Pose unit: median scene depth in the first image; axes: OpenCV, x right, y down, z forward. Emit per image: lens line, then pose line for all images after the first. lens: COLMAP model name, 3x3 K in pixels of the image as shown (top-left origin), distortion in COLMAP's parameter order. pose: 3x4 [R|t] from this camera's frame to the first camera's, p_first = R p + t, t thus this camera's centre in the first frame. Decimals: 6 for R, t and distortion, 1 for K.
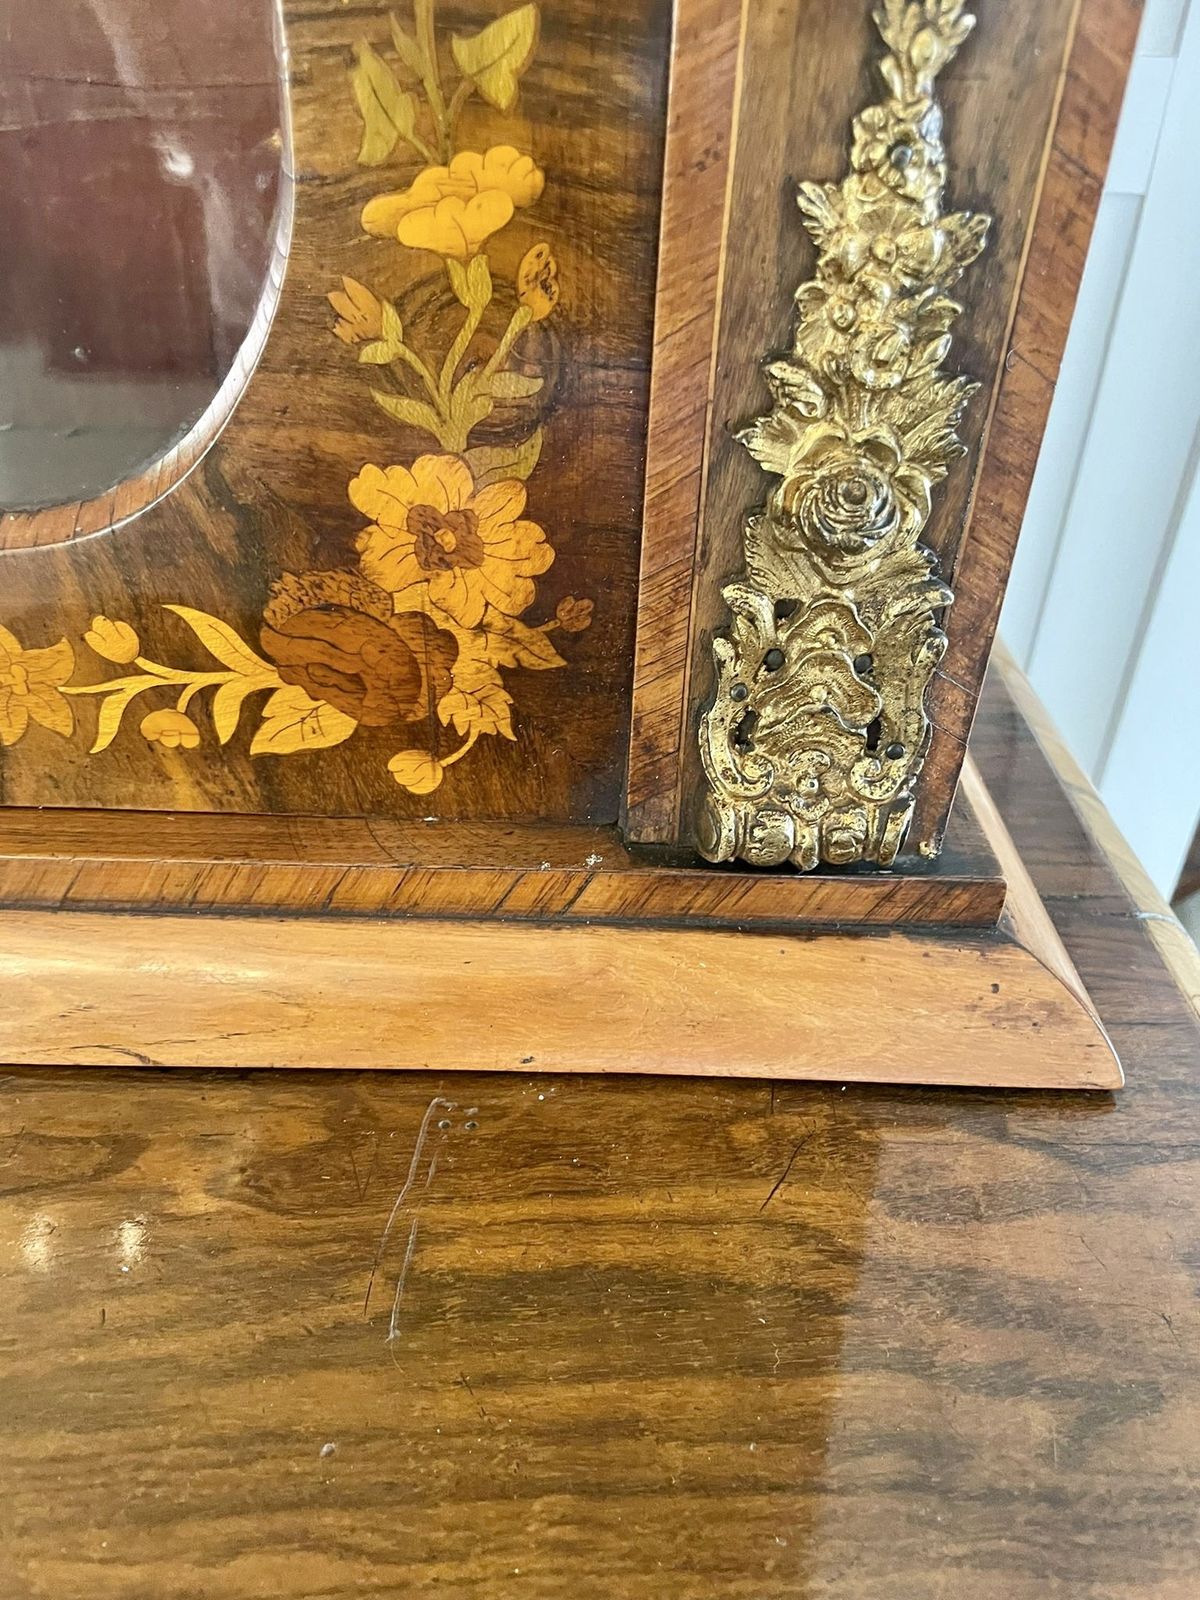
lens RADIAL K [[1220.8, 0, 588.2], [0, 1220.8, 816.2], [0, 0, 1]] dist [0.082157, -0.116988]
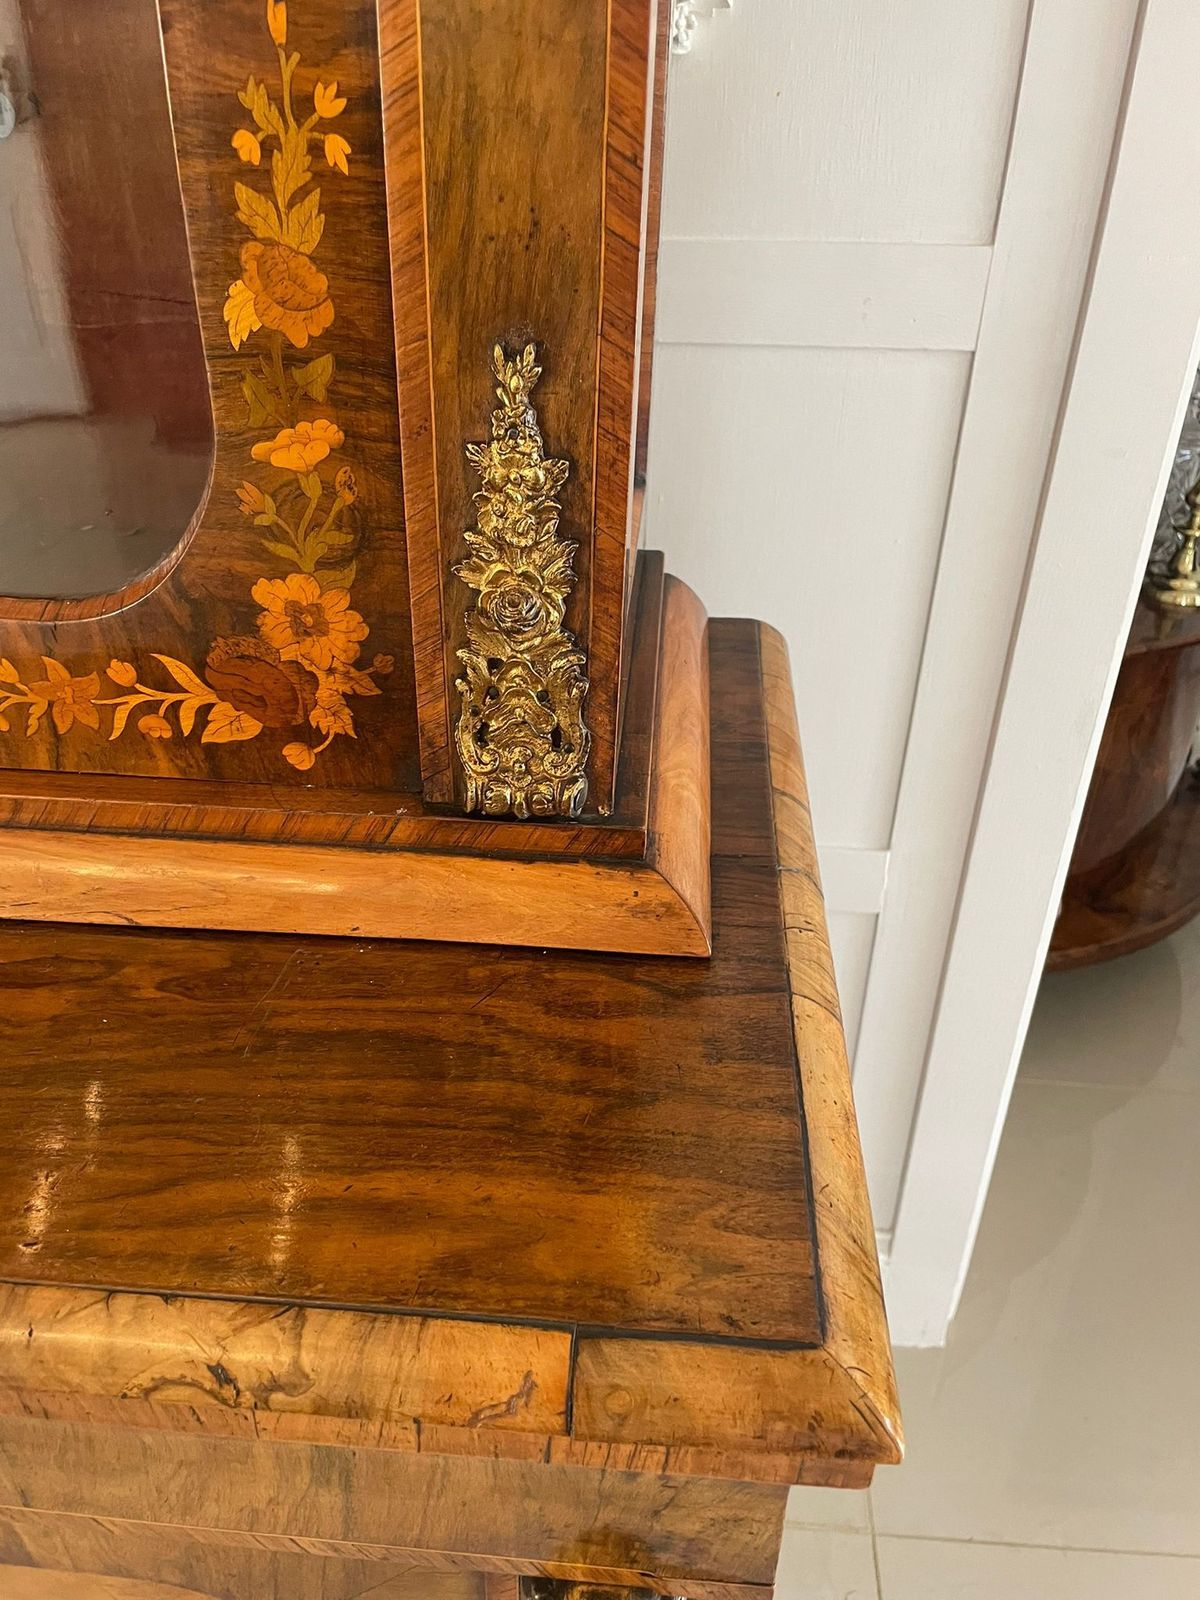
lens RADIAL K [[1220.8, 0, 606.7], [0, 1220.8, 812.7], [0, 0, 1]] dist [0.082157, -0.116988]
pose [[0.997828, 0.027290, -0.059955, 0.432328], [-0.030244, 0.998345, -0.048916, 0.125232], [0.058521, 0.050623, 0.997002, -0.726557]]
